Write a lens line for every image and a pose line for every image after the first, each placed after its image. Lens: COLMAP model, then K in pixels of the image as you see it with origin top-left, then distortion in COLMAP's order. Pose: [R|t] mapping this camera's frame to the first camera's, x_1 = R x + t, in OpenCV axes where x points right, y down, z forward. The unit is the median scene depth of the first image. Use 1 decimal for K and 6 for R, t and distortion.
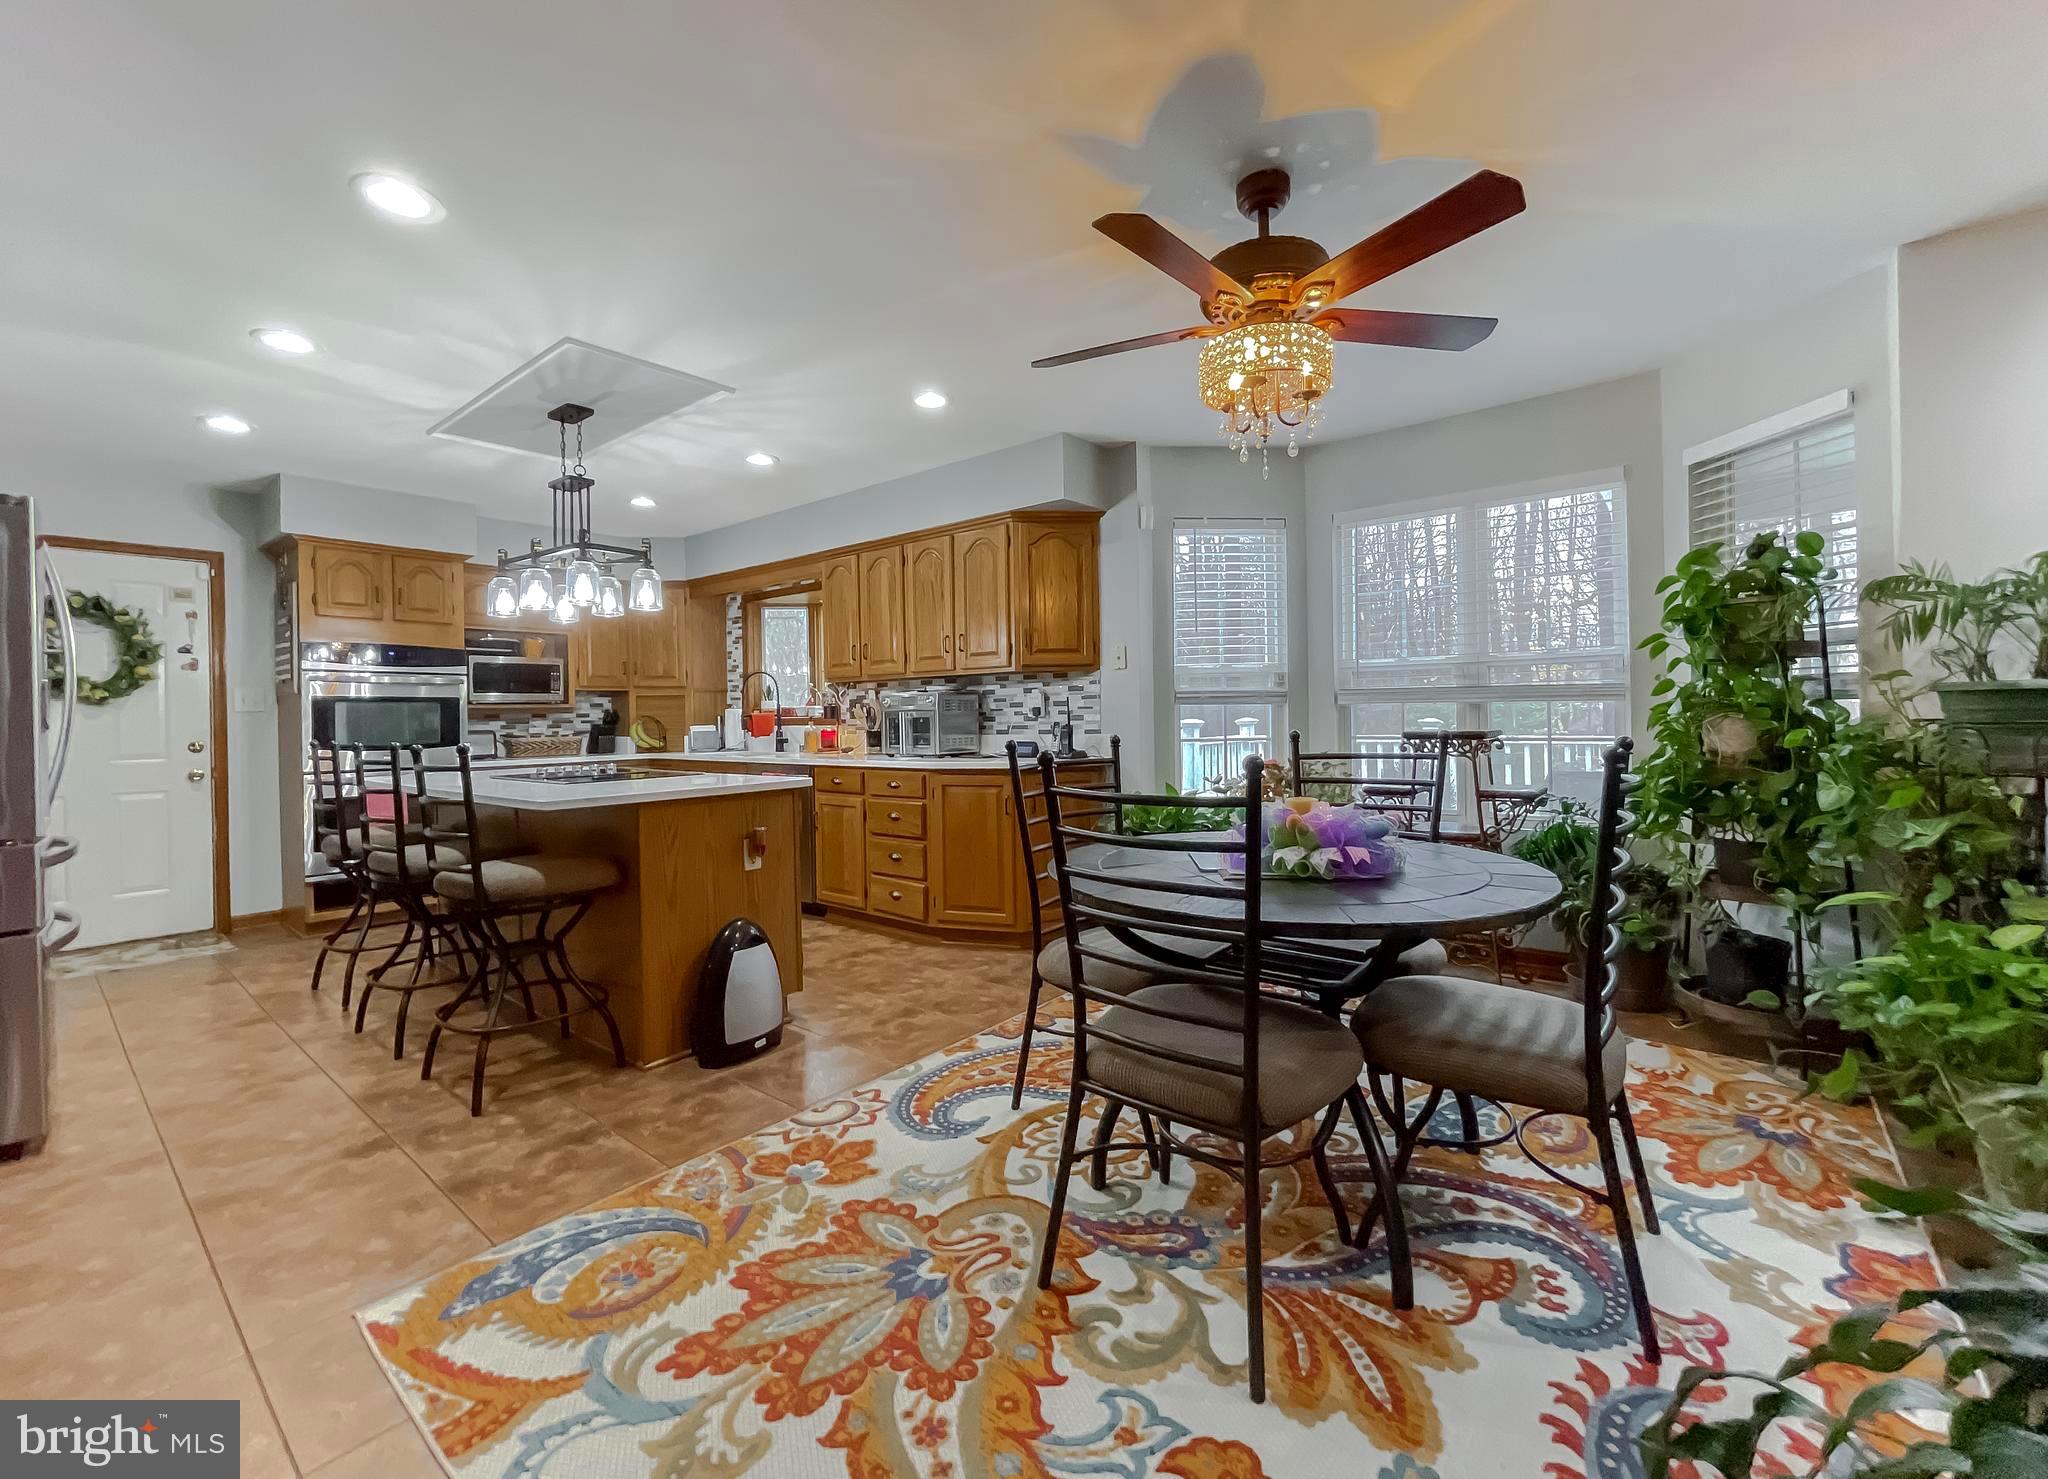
lens RADIAL K [[846.2, 0, 1019.8], [0, 846.2, 720.9], [0, 0, 1]] dist [-0.006173, 0.001950]
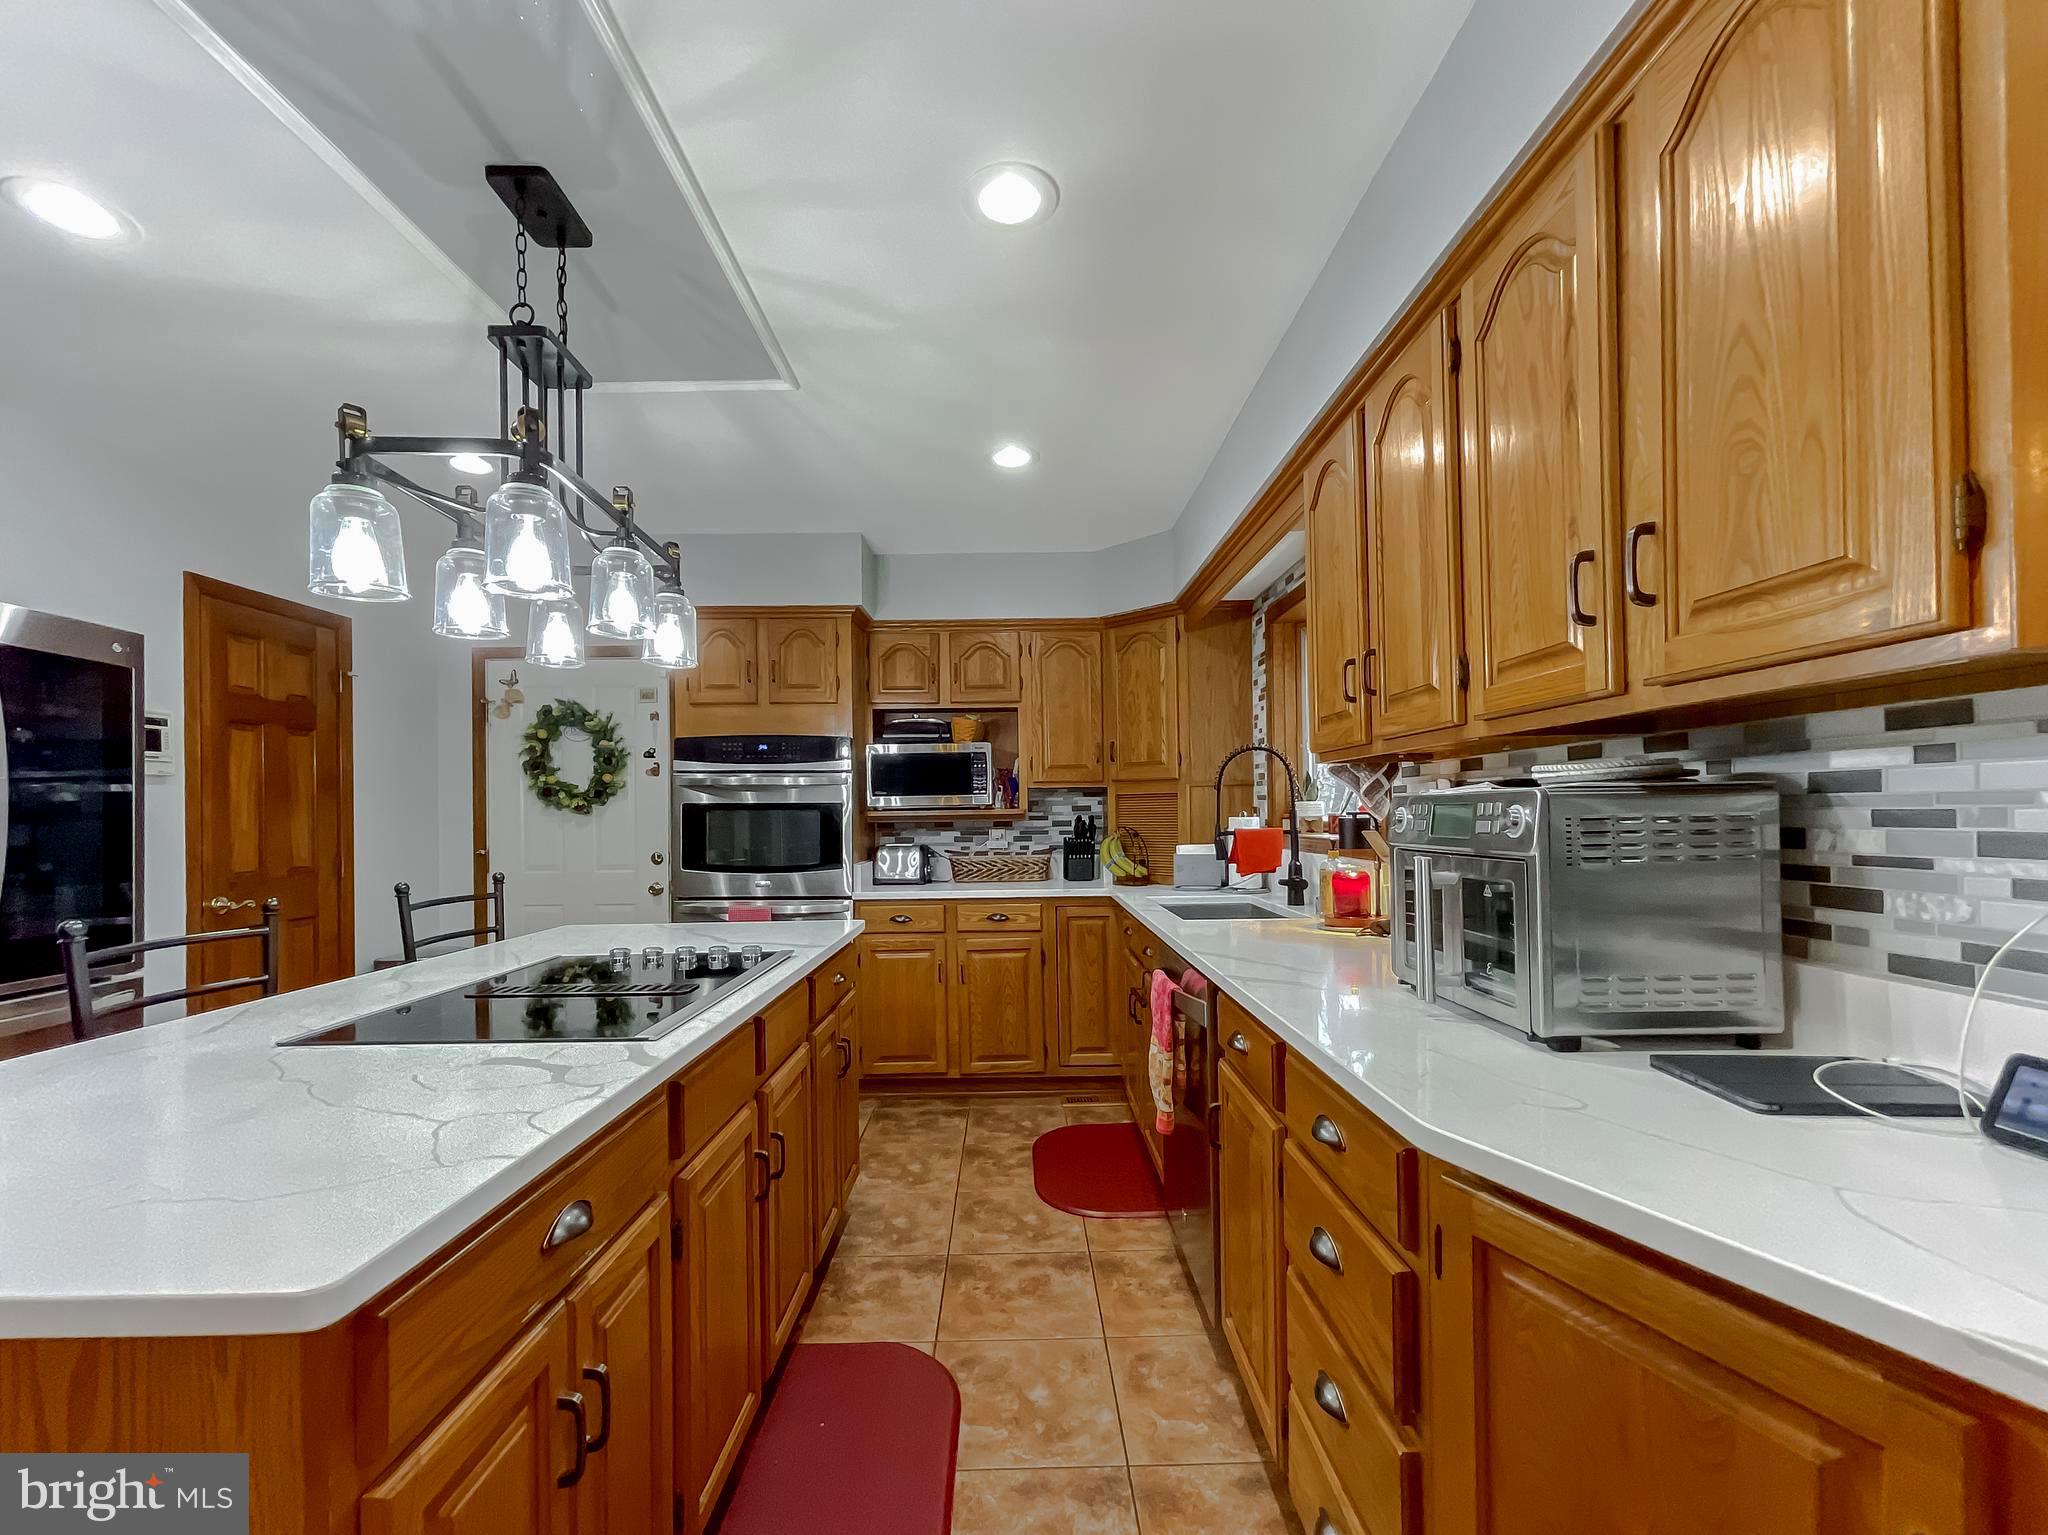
lens RADIAL K [[855.0, 0, 1017.3], [0, 855.0, 807.0], [0, 0, 1]] dist [0.003494, 0.000663]
pose [[0.641658, 0.002565, -0.766987, -0.002069], [-0.003530, 0.999994, 0.000392, -0.029364], [0.766983, 0.002456, 0.641663, 0.755991]]
